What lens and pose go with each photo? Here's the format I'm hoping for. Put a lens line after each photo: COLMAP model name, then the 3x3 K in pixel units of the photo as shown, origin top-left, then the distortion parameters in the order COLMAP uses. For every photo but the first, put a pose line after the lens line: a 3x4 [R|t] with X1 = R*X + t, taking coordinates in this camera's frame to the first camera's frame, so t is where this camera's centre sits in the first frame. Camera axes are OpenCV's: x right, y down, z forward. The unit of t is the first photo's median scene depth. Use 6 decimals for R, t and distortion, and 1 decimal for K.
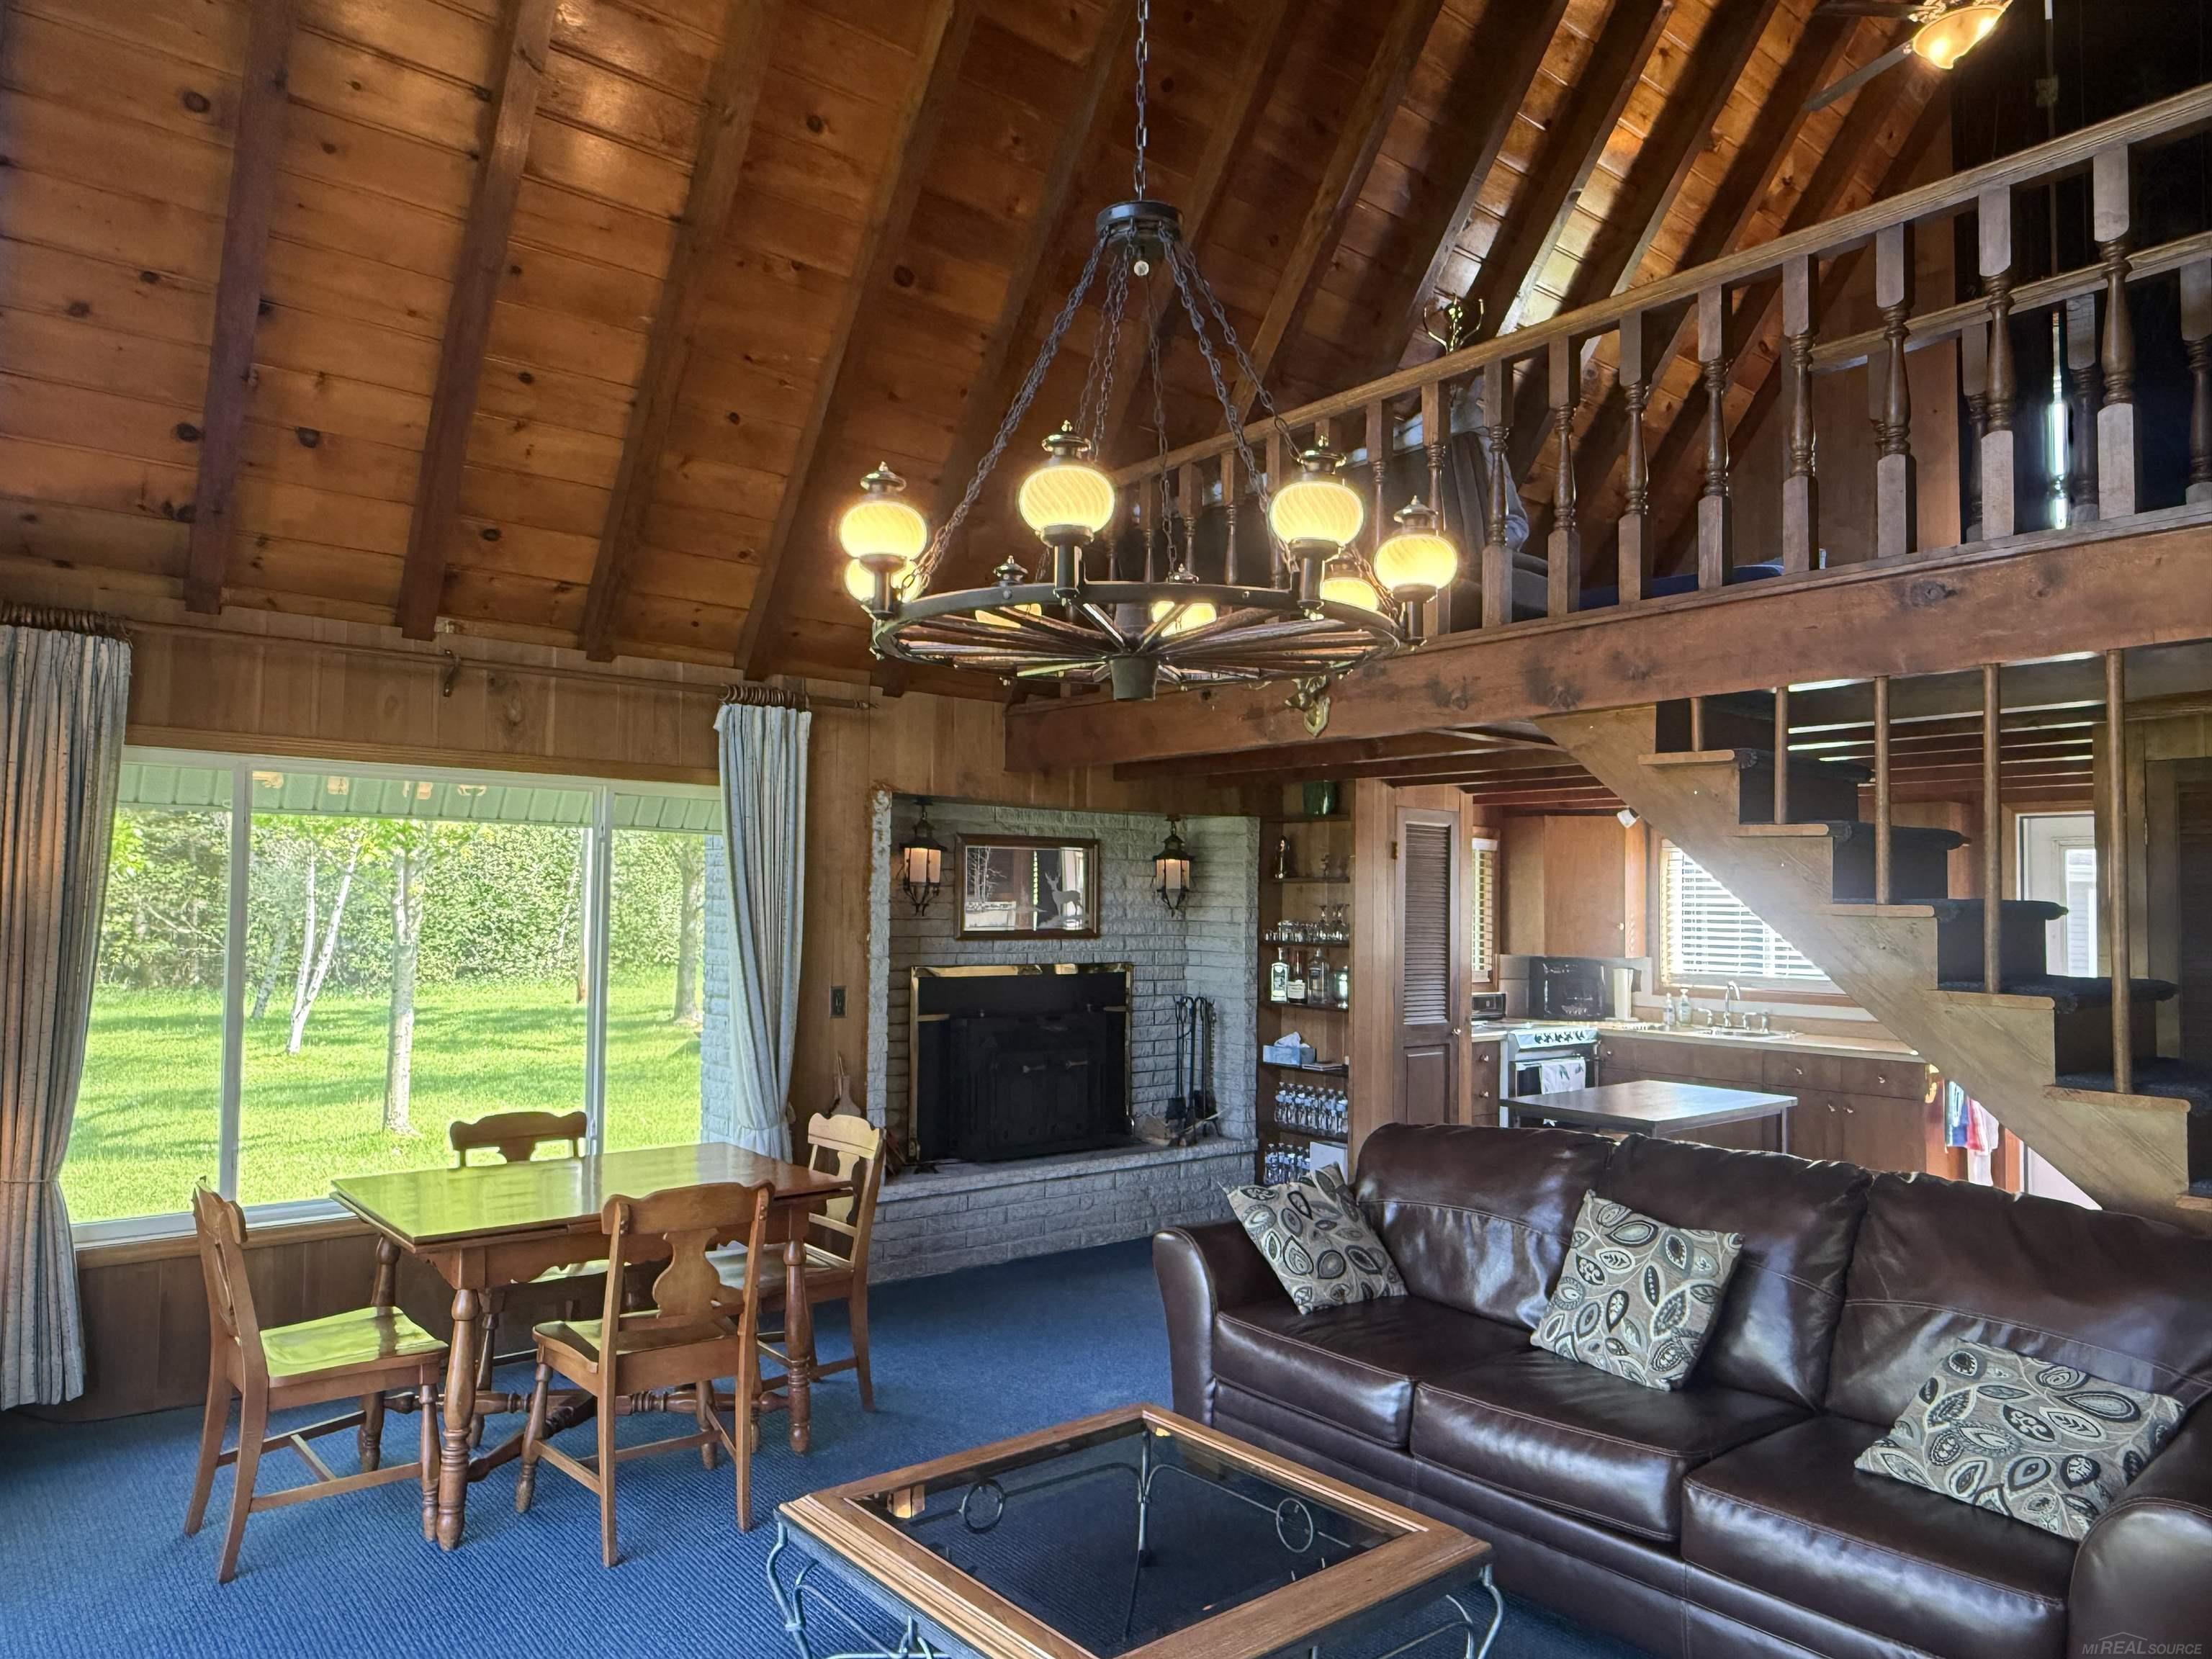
lens RADIAL K [[1433.5, 0, 1100.6], [0, 1433.5, 856.4], [0, 0, 1]] dist [-0.012756, 0.004413]
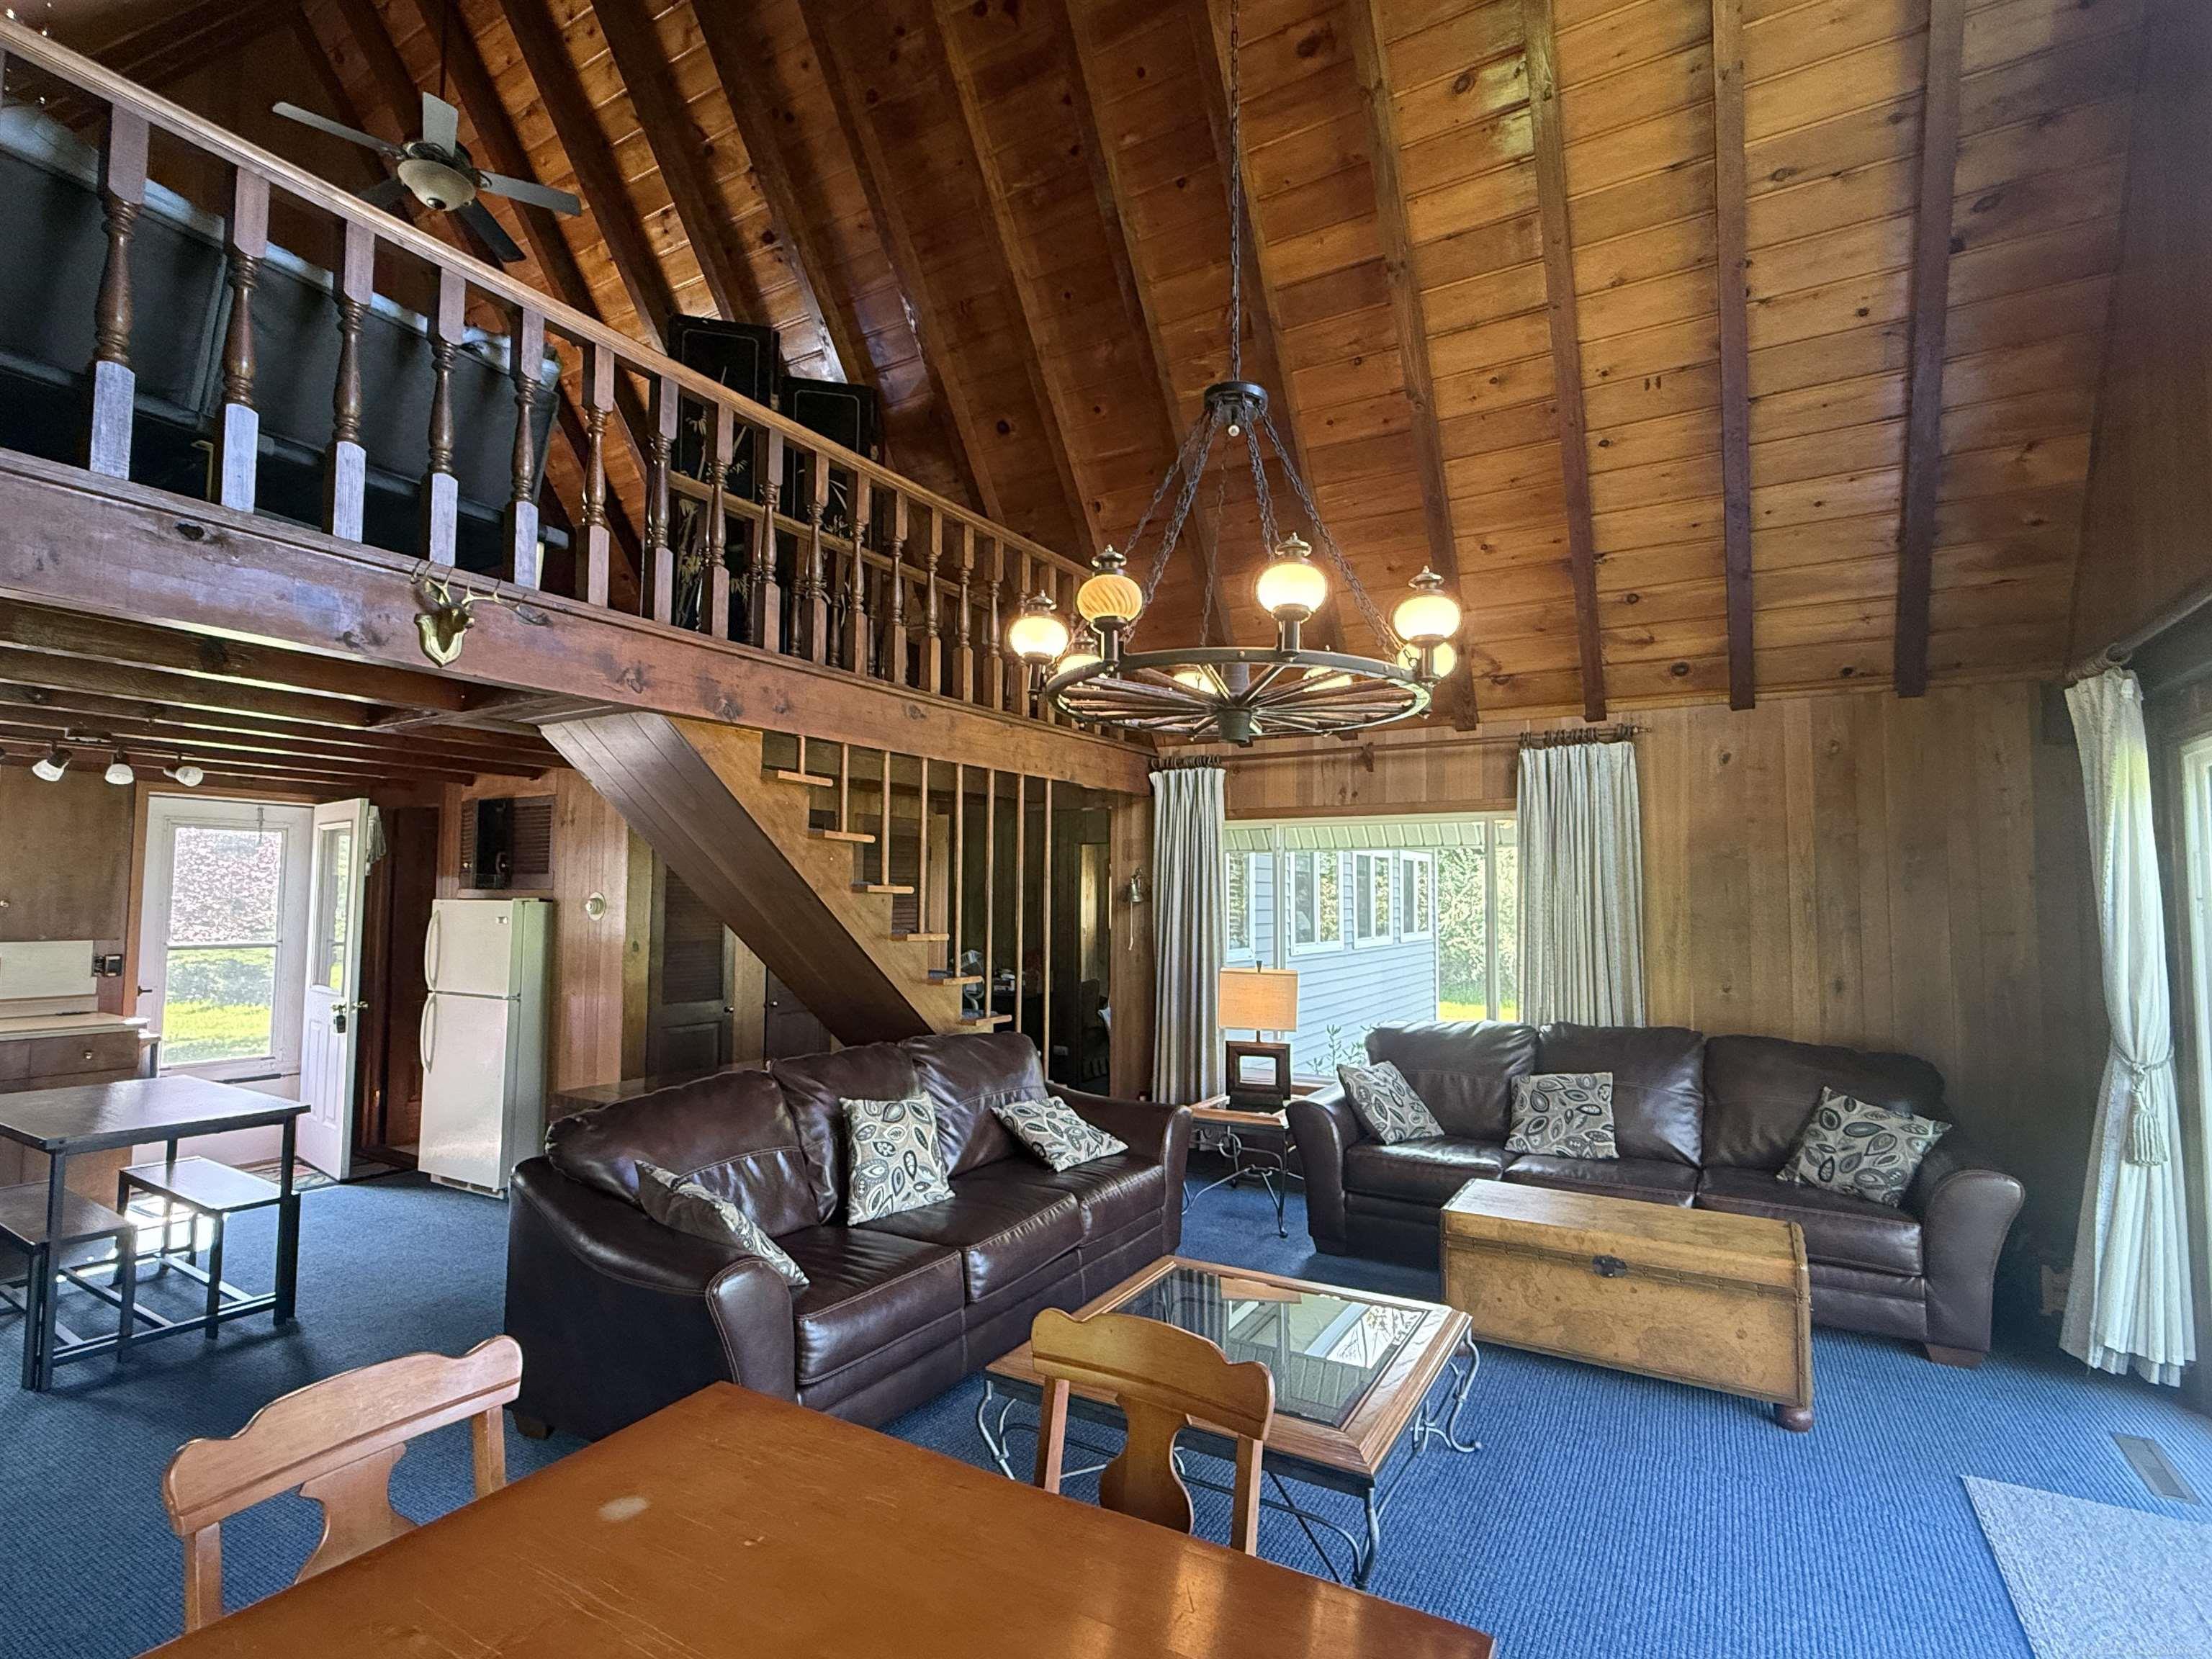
lens RADIAL K [[1070.4, 0, 1088.4], [0, 1070.4, 844.2], [0, 0, 1]] dist [-0.007898, 0.000821]
pose [[-0.333791, 0.035878, 0.941964, -0.591063], [-0.046295, 0.997446, -0.054396, 0.034482], [-0.941510, -0.061765, -0.331277, 0.970764]]
